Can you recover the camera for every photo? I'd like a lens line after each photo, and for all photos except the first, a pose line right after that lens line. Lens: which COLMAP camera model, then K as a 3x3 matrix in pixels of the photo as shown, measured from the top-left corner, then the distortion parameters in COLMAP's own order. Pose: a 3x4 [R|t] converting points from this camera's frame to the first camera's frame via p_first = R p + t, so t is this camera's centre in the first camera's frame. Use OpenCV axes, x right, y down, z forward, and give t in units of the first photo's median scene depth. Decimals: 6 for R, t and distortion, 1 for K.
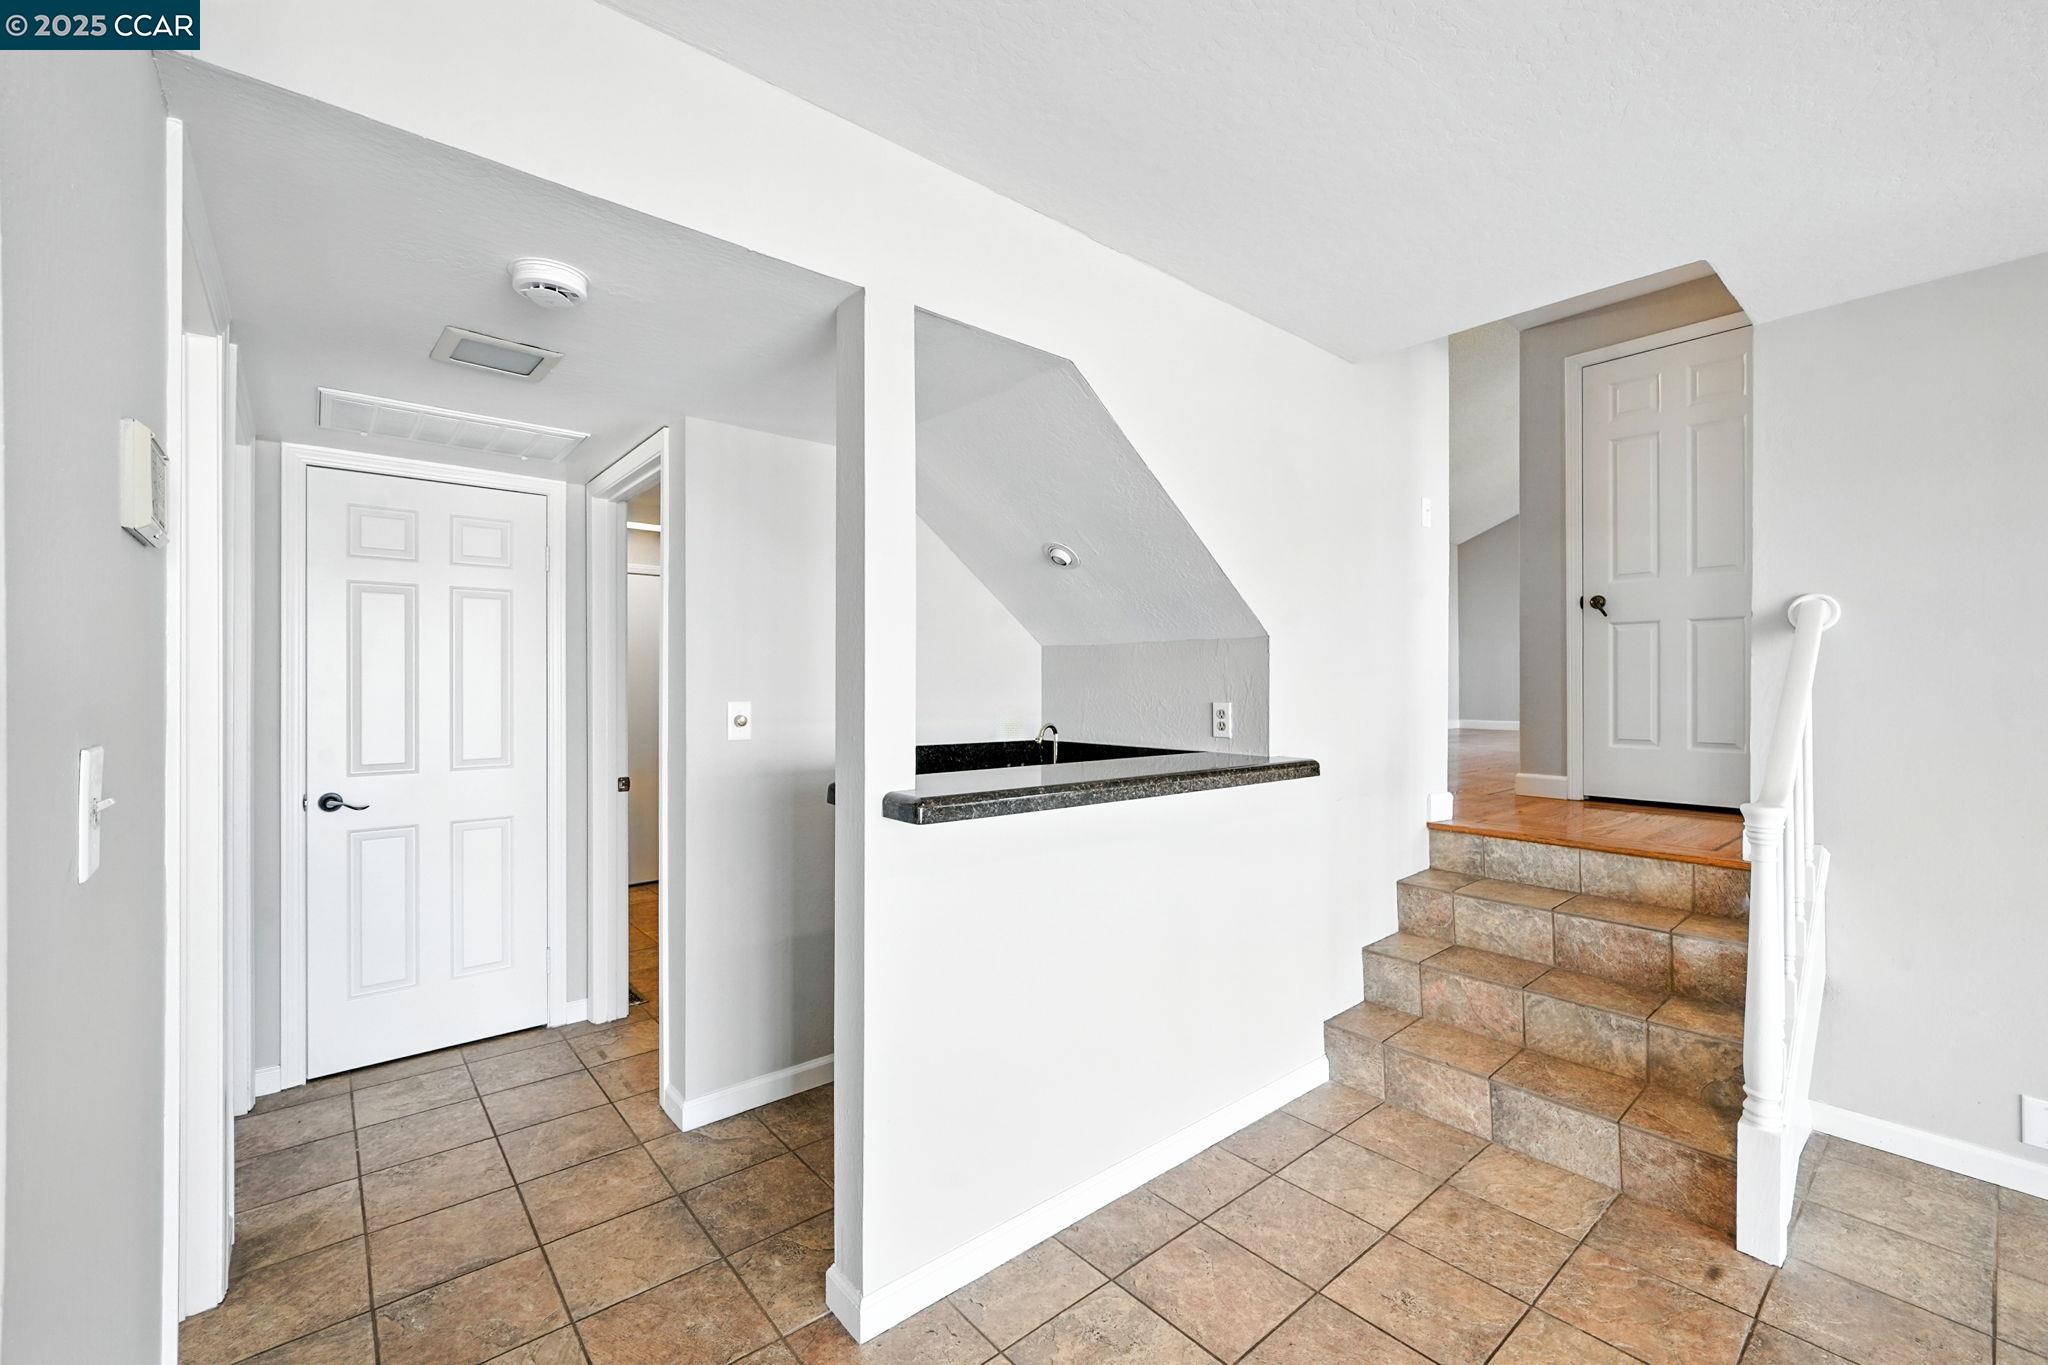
lens RADIAL K [[832.7, 0, 1020.1], [0, 832.7, 682.7], [0, 0, 1]] dist [-0.005774, 0.000890]
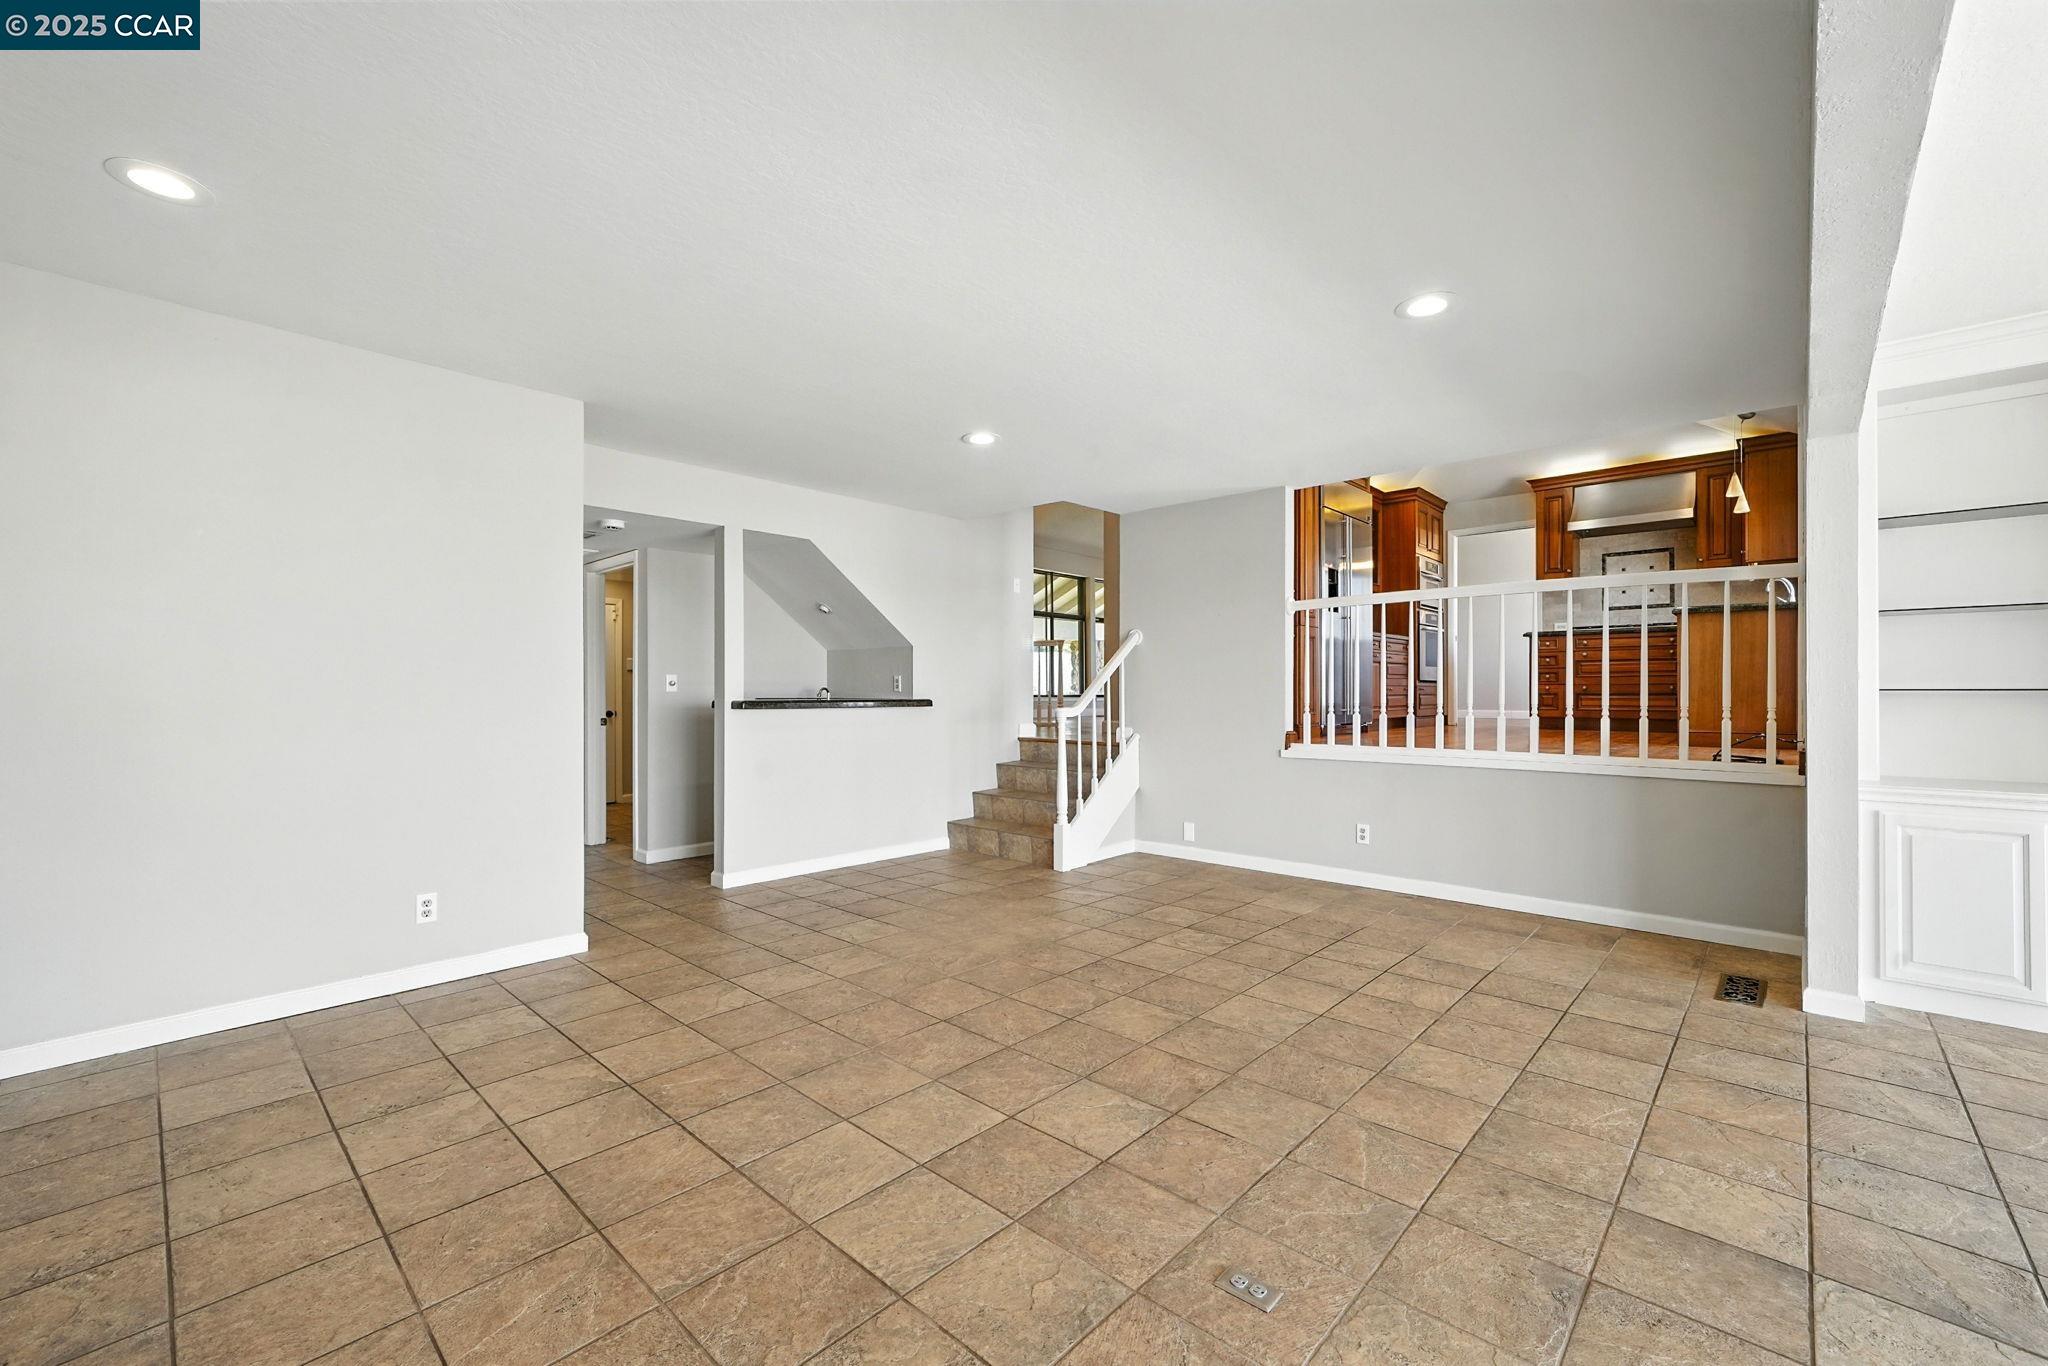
lens RADIAL K [[832.7, 0, 1029.3], [0, 832.7, 686.3], [0, 0, 1]] dist [-0.005774, 0.000890]
pose [[0.991984, -0.000446, 0.126364, 0.327877], [0.000427, 1.000000, 0.000178, 0.054480], [-0.126364, -0.000123, 0.991984, -1.316040]]
